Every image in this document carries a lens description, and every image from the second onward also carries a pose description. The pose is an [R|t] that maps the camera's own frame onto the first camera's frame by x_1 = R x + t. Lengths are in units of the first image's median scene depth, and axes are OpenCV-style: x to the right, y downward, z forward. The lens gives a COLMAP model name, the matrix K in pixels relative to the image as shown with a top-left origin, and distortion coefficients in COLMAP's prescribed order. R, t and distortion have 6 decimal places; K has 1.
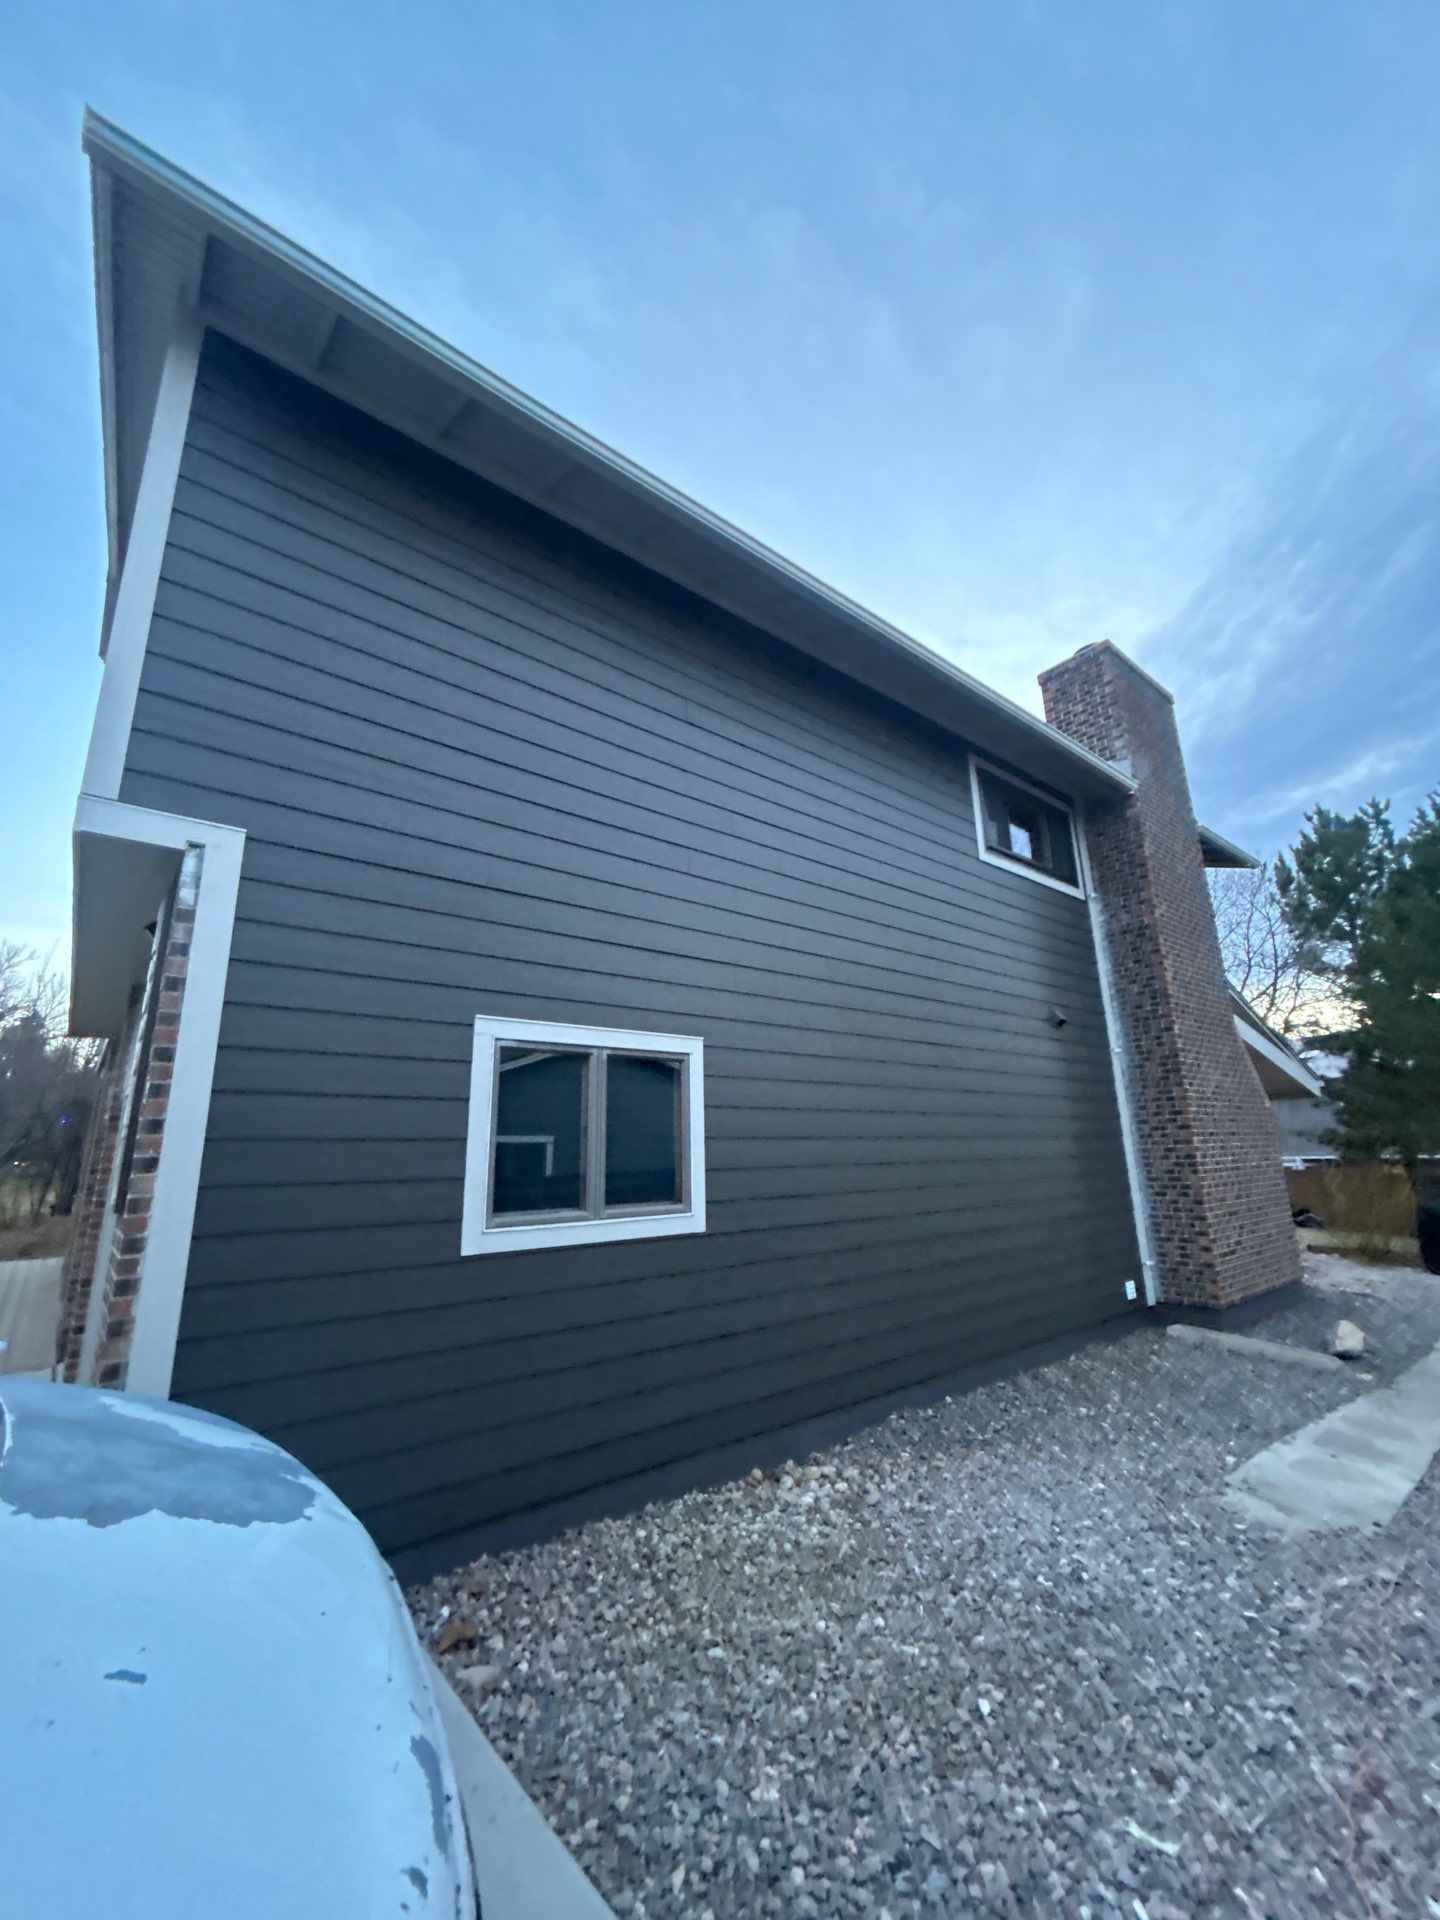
lens RADIAL K [[766.0, 0, 721.7], [0, 766.0, 965.0], [0, 0, 1]] dist [-0.001061, -0.000132]
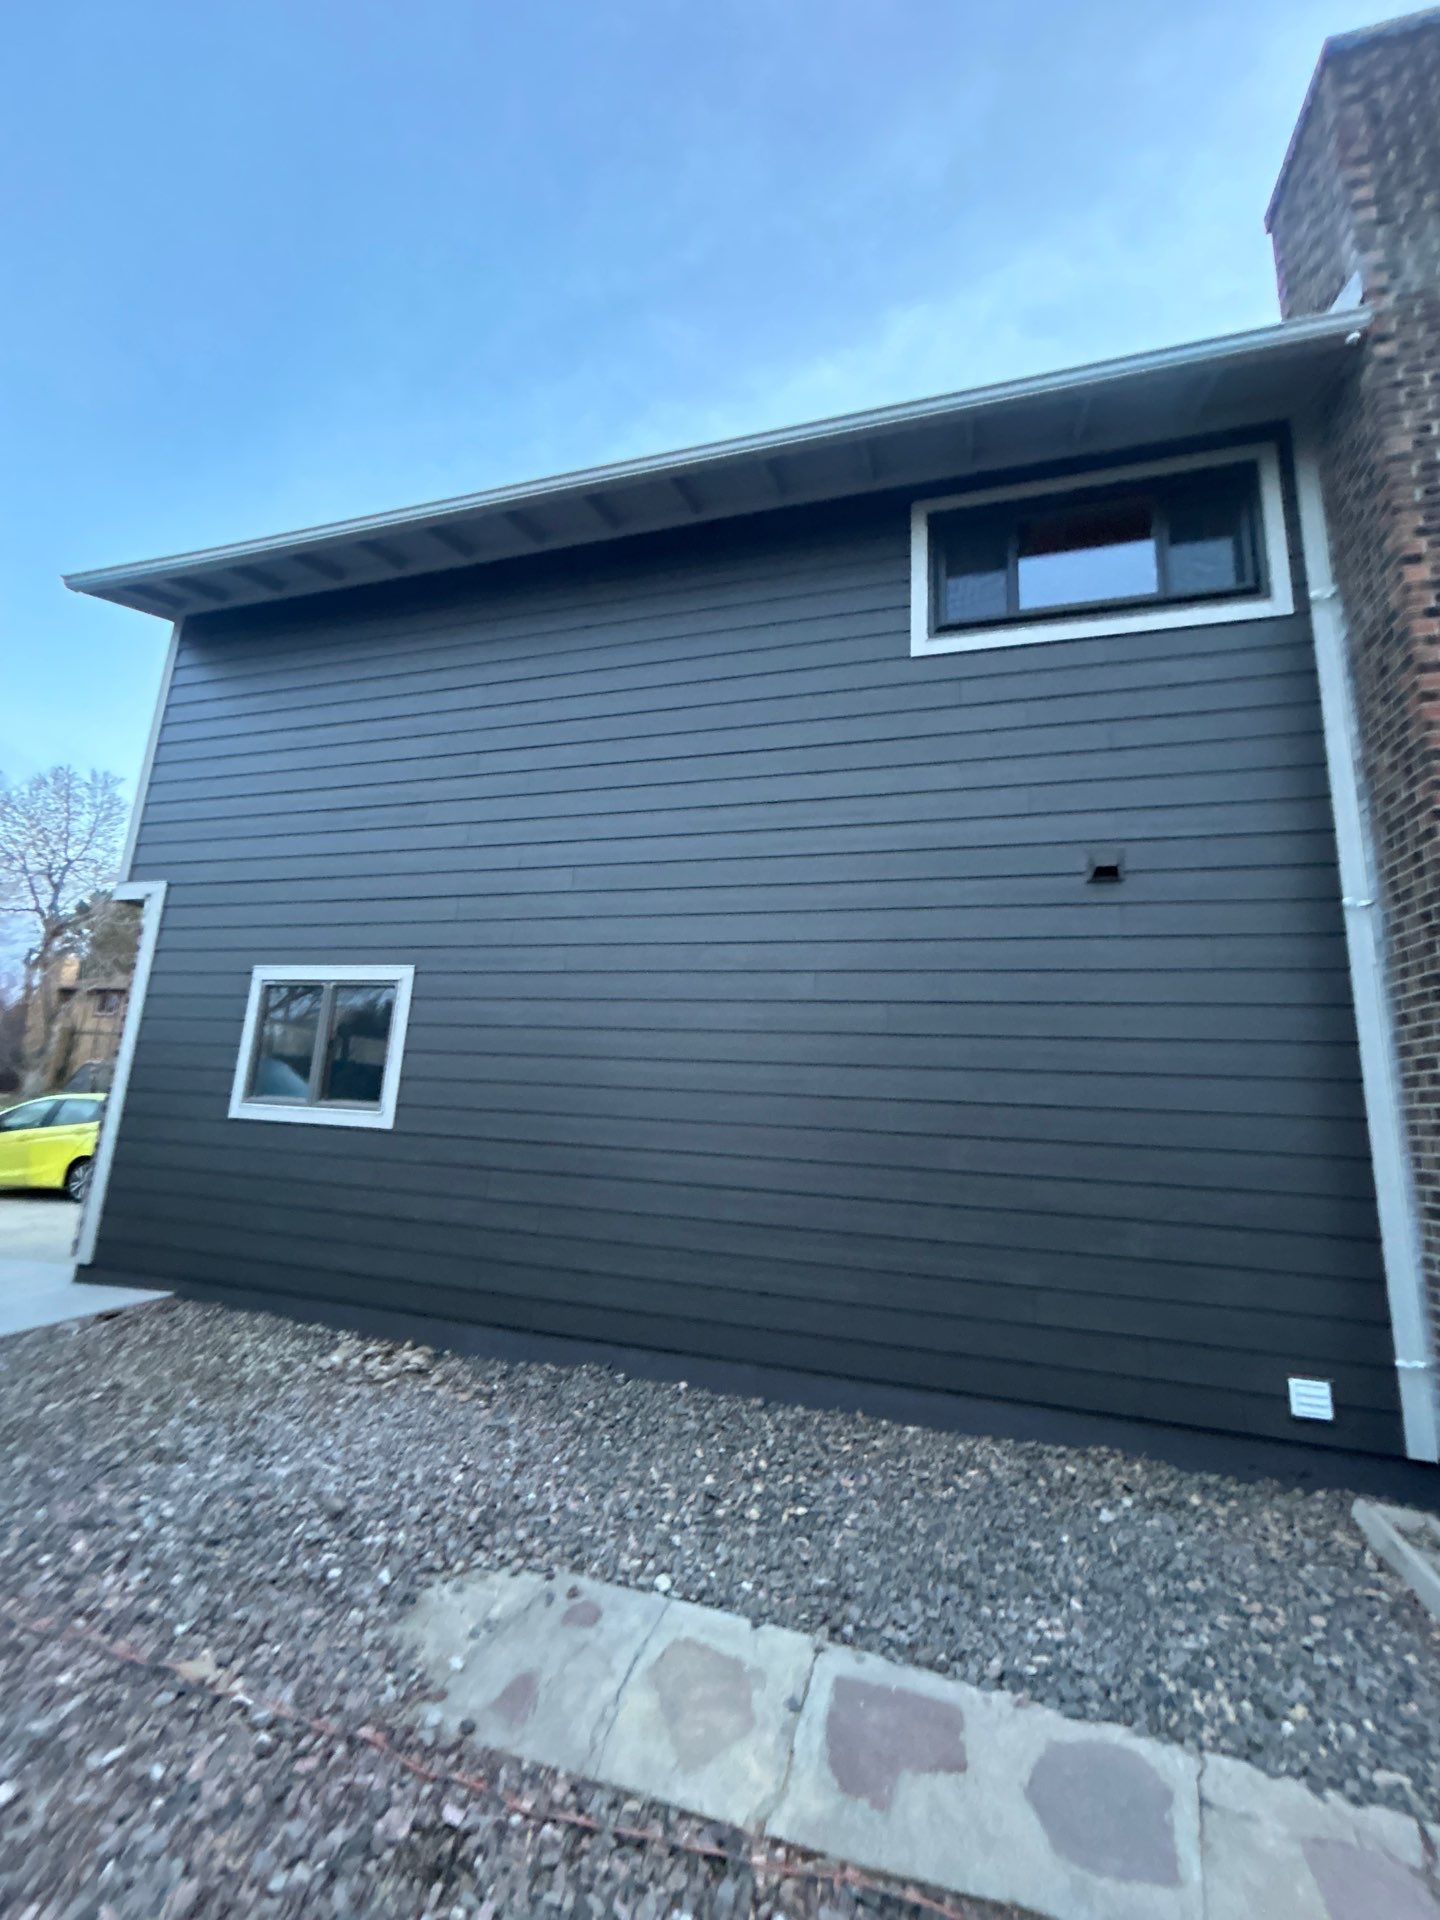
lens RADIAL K [[773.7, 0, 721.9], [0, 773.7, 959.9], [0, 0, 1]] dist [-0.001061, 0.000093]
pose [[0.562662, -0.108056, -0.819594, 1.218511], [0.137664, 0.989825, -0.035991, 0.197276], [0.815144, -0.092578, 0.571813, 0.733412]]
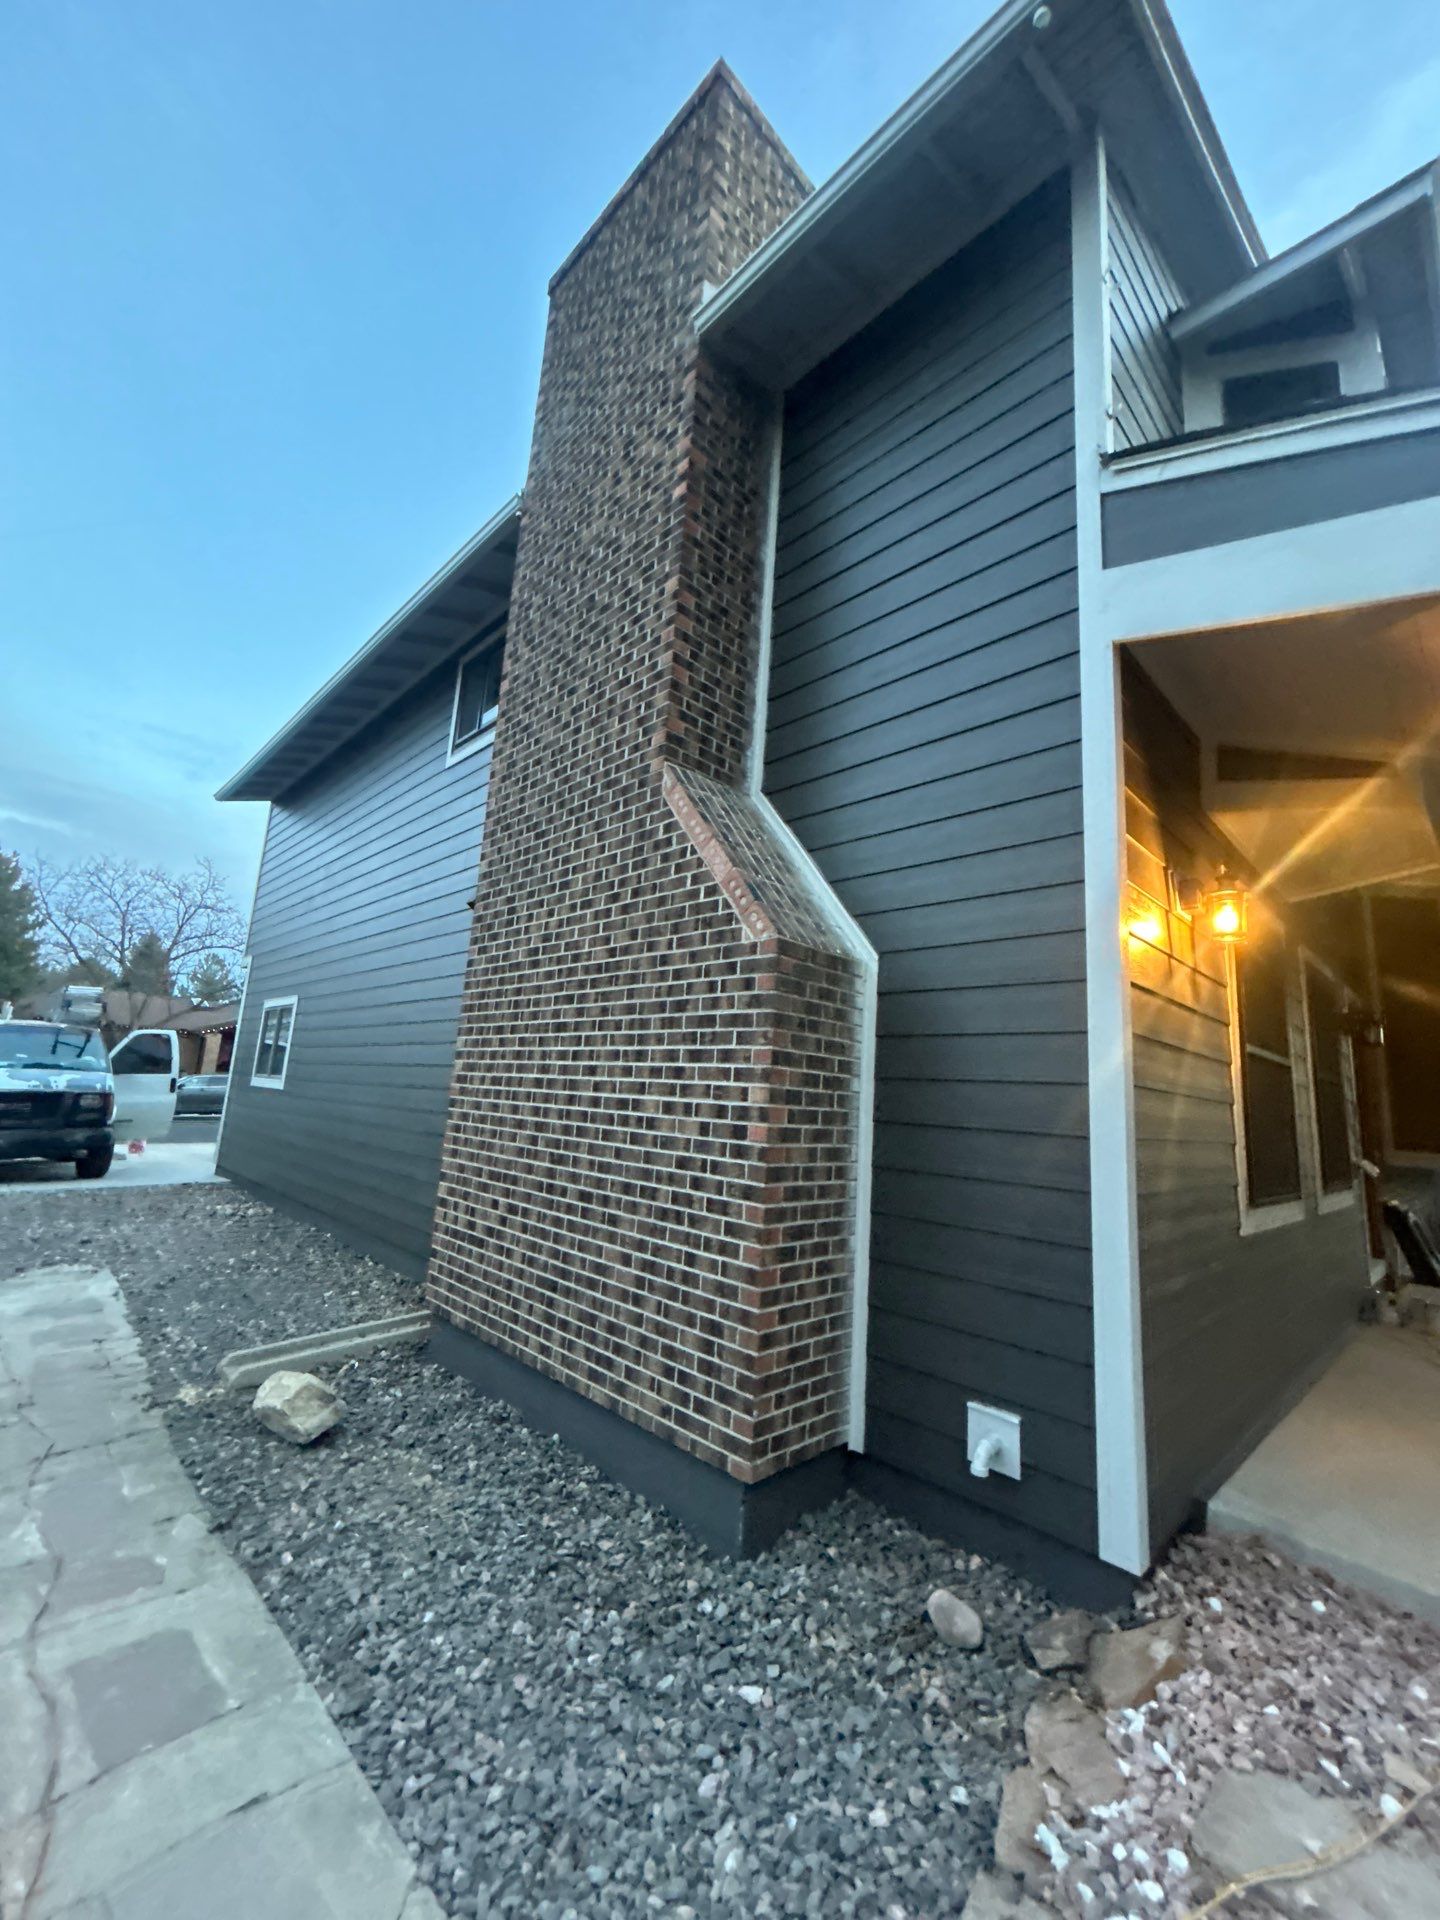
lens RADIAL K [[773.2, 0, 719.7], [0, 773.2, 961.2], [0, 0, 1]] dist [-0.001449, -0.000462]
pose [[0.093722, -0.142969, -0.985280, 2.096621], [0.179241, 0.975889, -0.124556, 0.466085], [0.979331, -0.164929, 0.117088, 1.896529]]
